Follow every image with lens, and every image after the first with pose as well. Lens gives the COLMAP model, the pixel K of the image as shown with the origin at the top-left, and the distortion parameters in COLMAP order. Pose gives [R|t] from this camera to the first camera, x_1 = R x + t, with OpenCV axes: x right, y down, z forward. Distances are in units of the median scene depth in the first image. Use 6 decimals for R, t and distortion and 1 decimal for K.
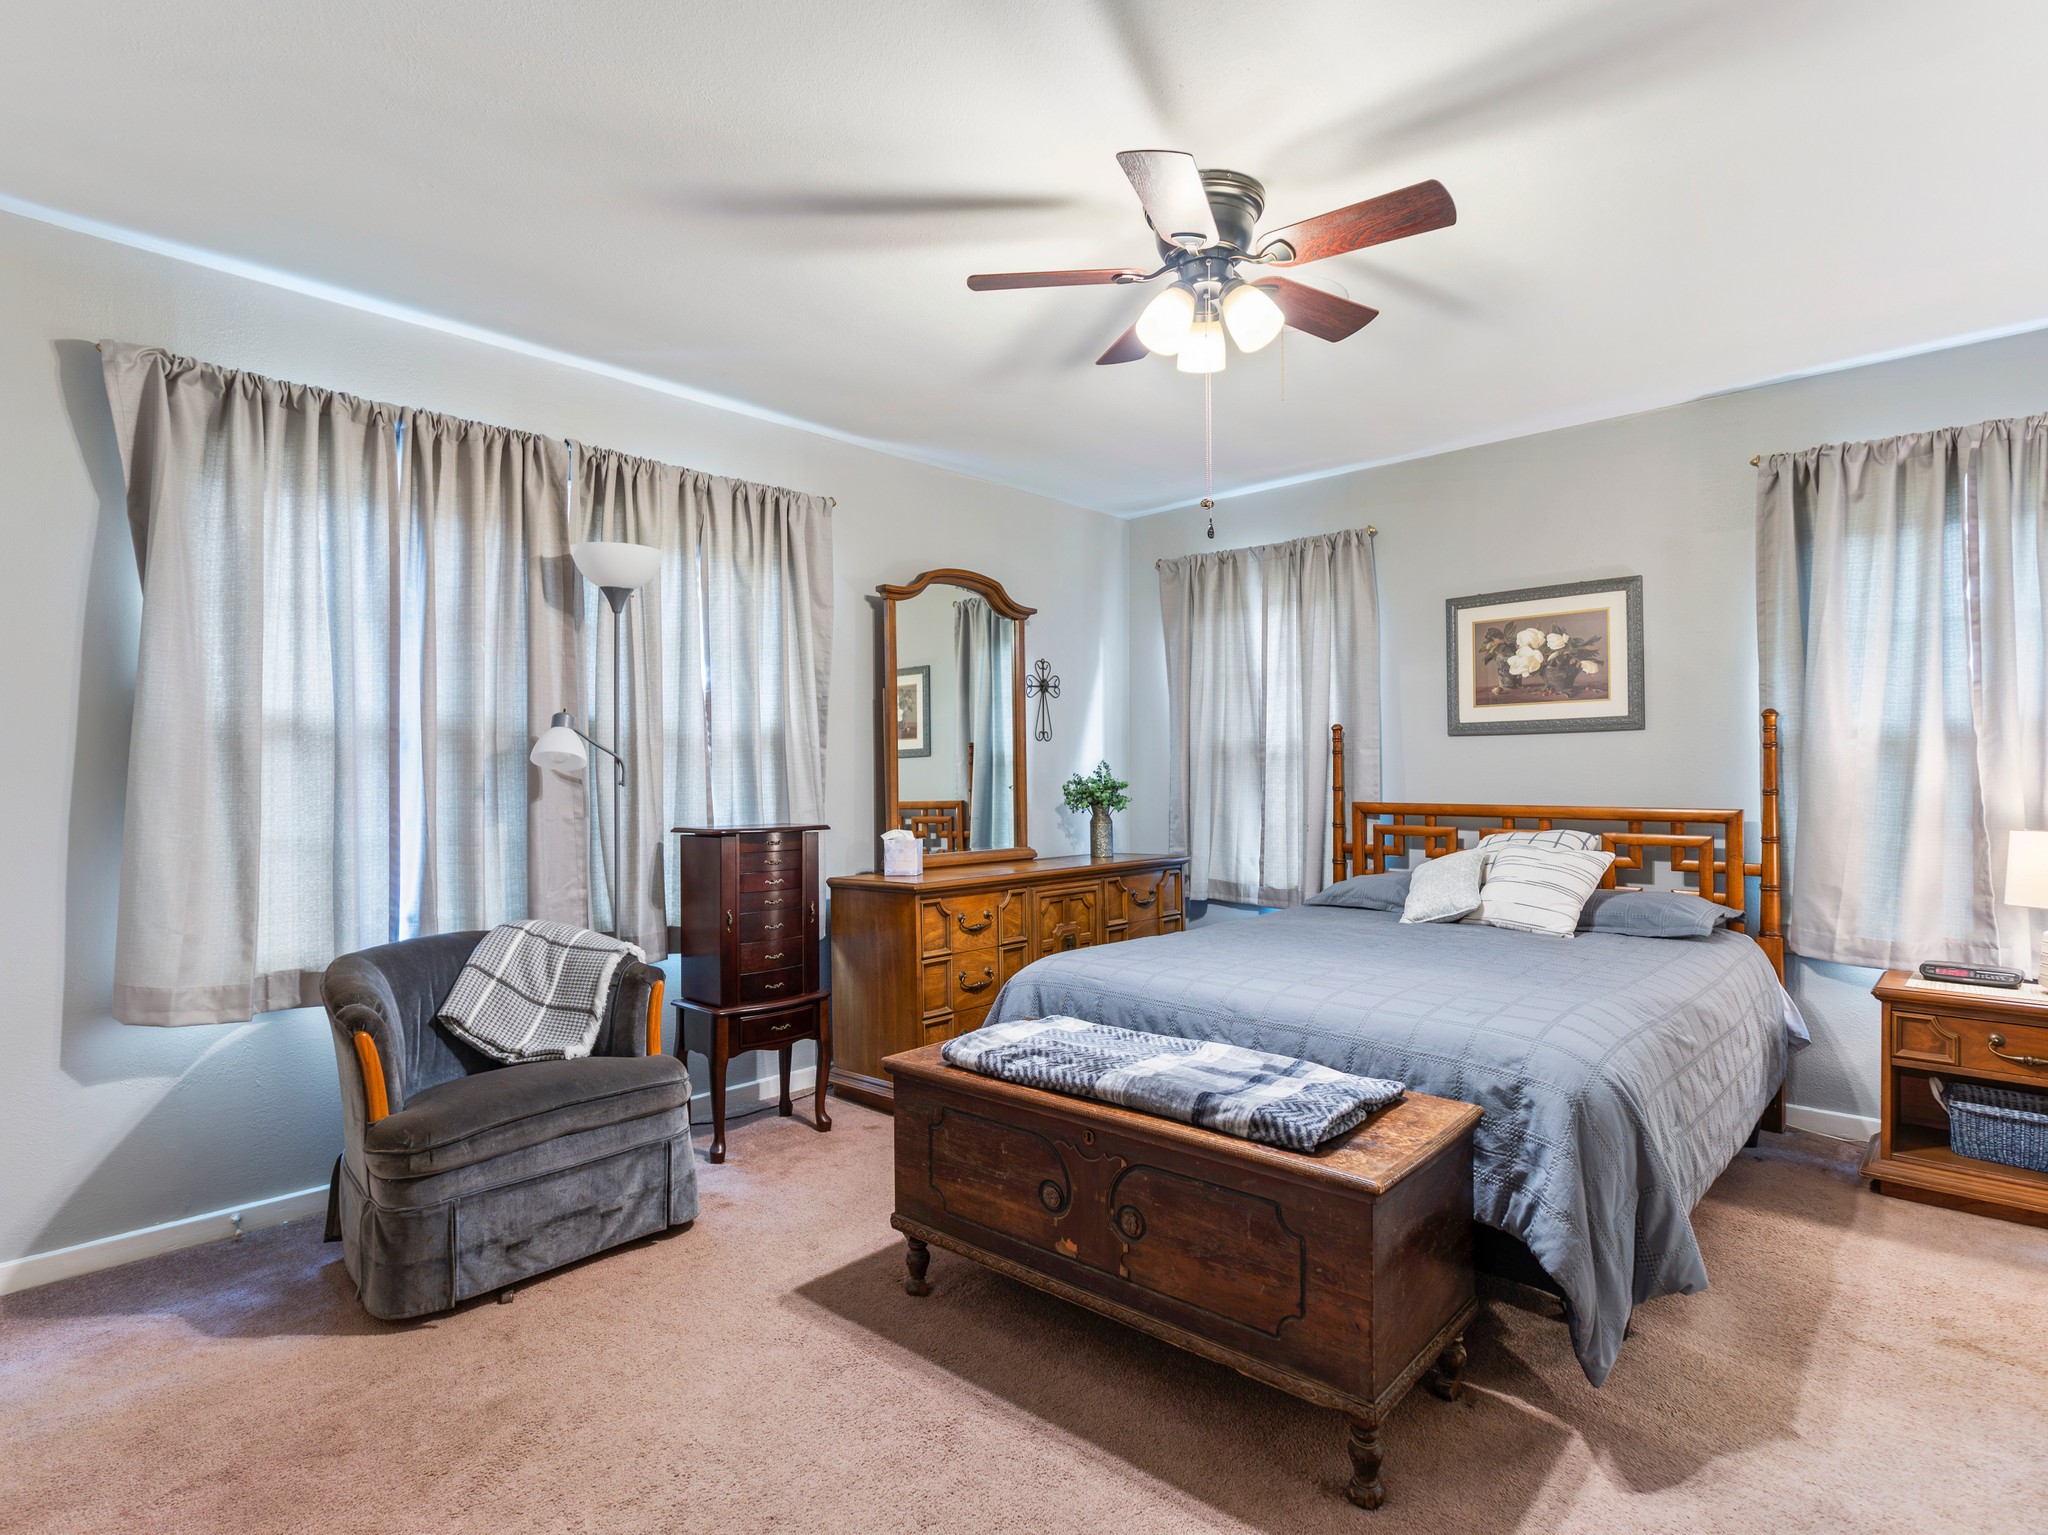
lens RADIAL K [[1076.8, 0, 1019.9], [0, 1076.8, 758.0], [0, 0, 1]] dist [-0.003300, -0.000489]
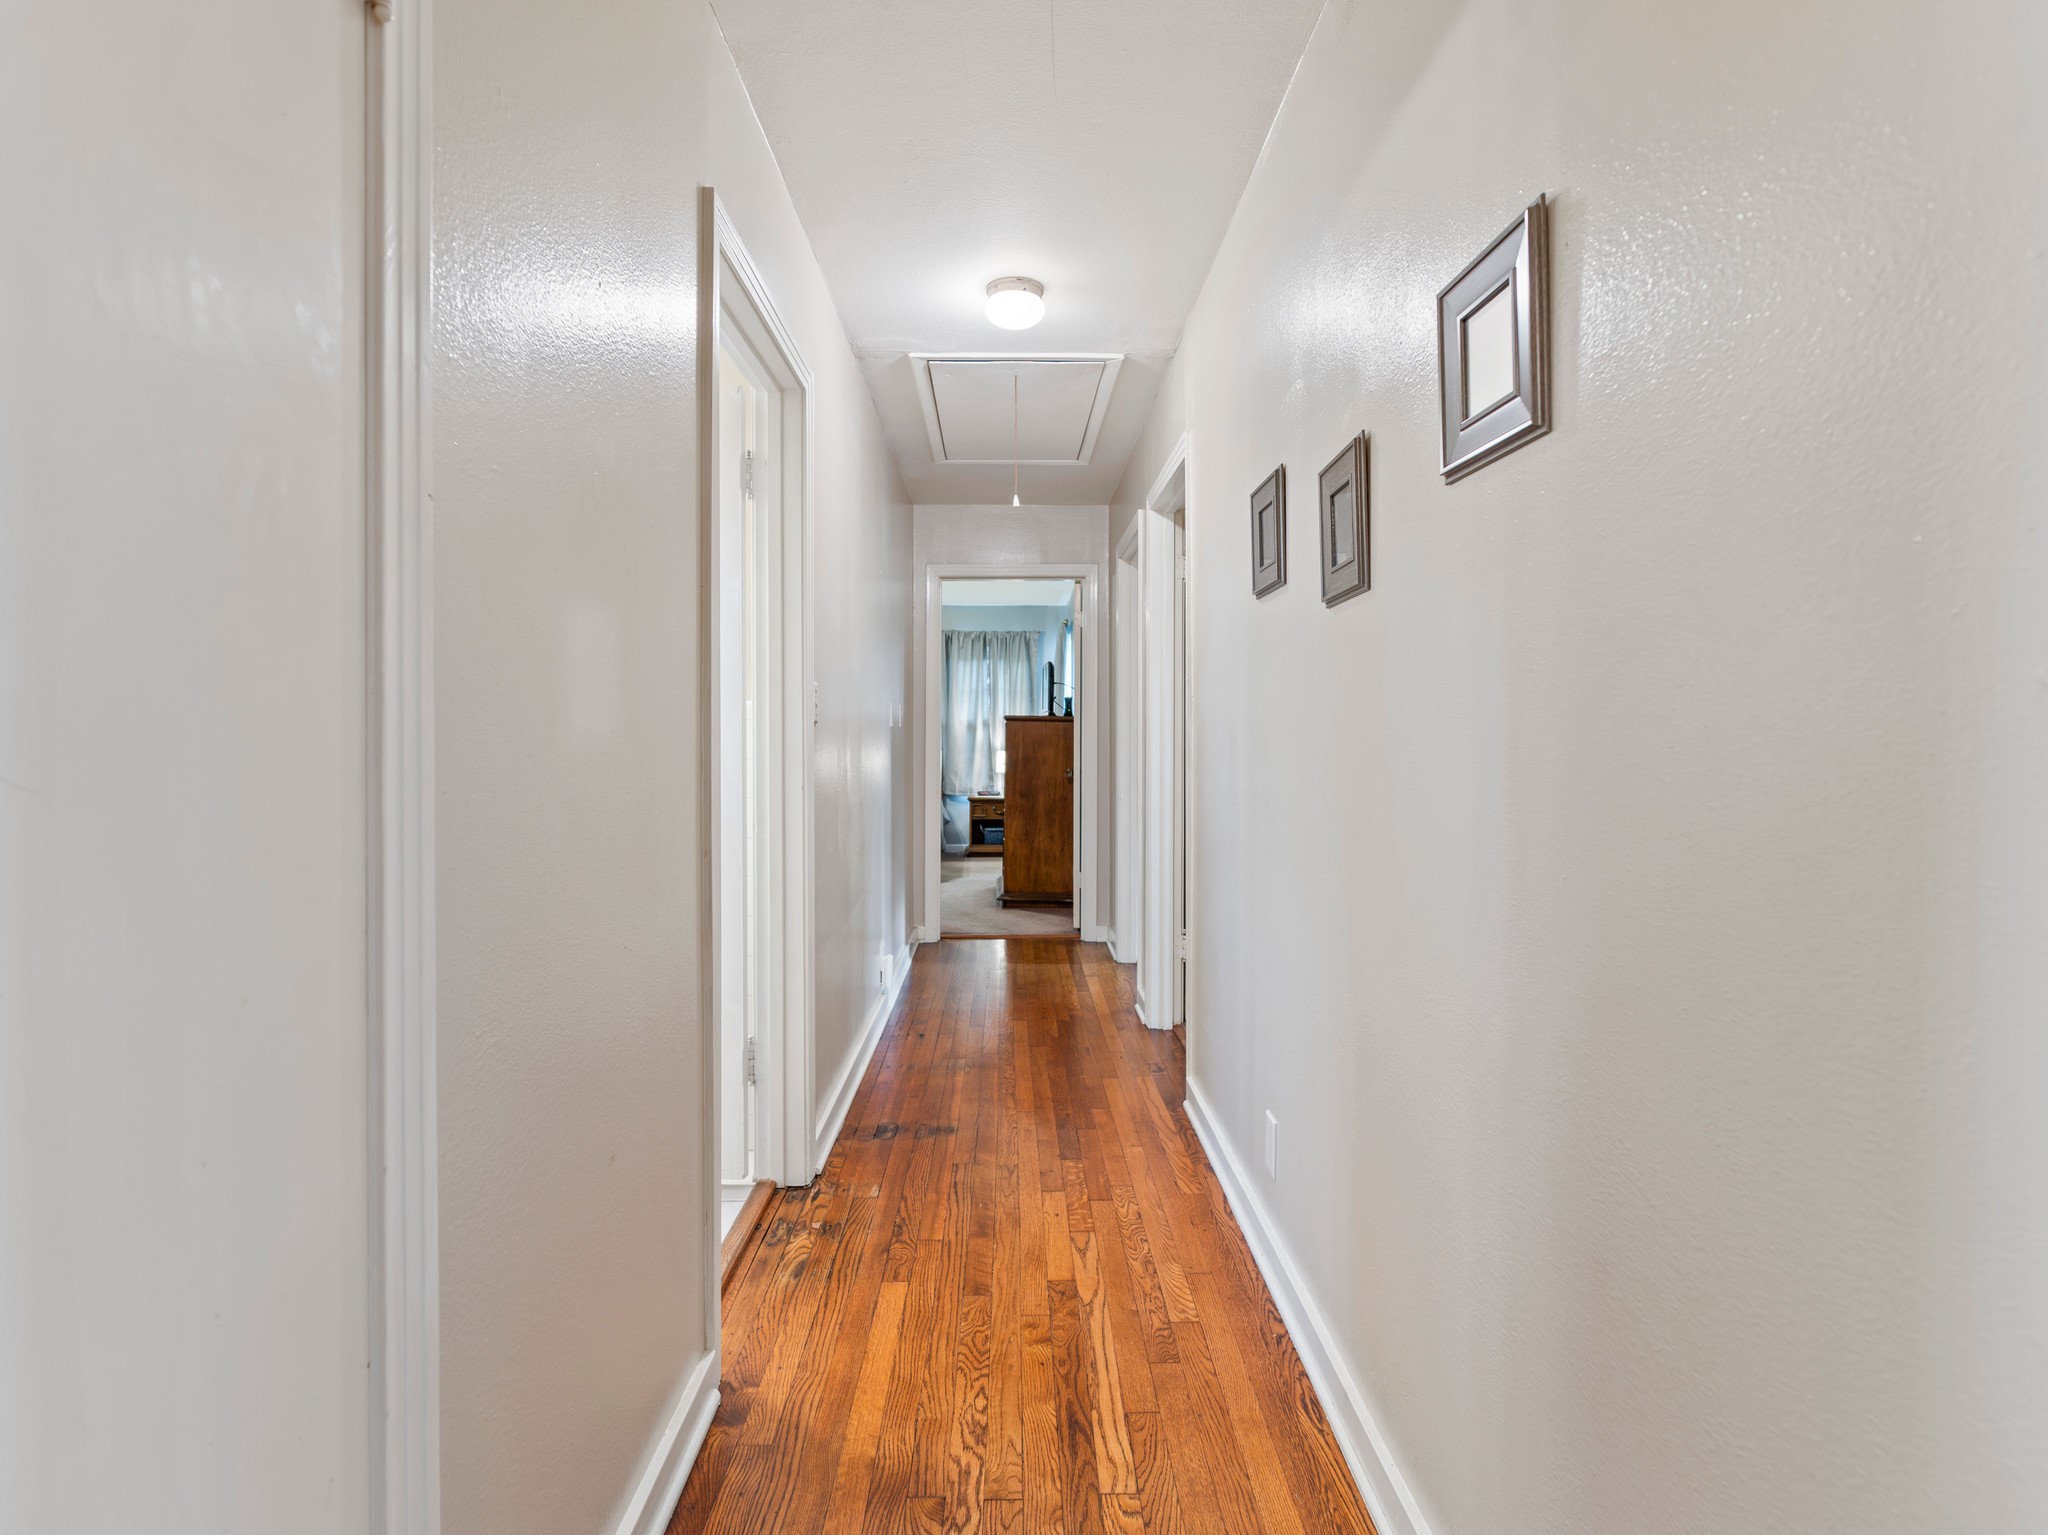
lens RADIAL K [[1076.8, 0, 1019.9], [0, 1076.8, 758.0], [0, 0, 1]] dist [-0.003300, -0.000489]
pose [[0.718554, -0.016634, 0.695272, -1.365390], [-0.001740, 0.999668, 0.025715, -0.000291], [-0.695469, -0.019687, 0.718286, -1.464925]]
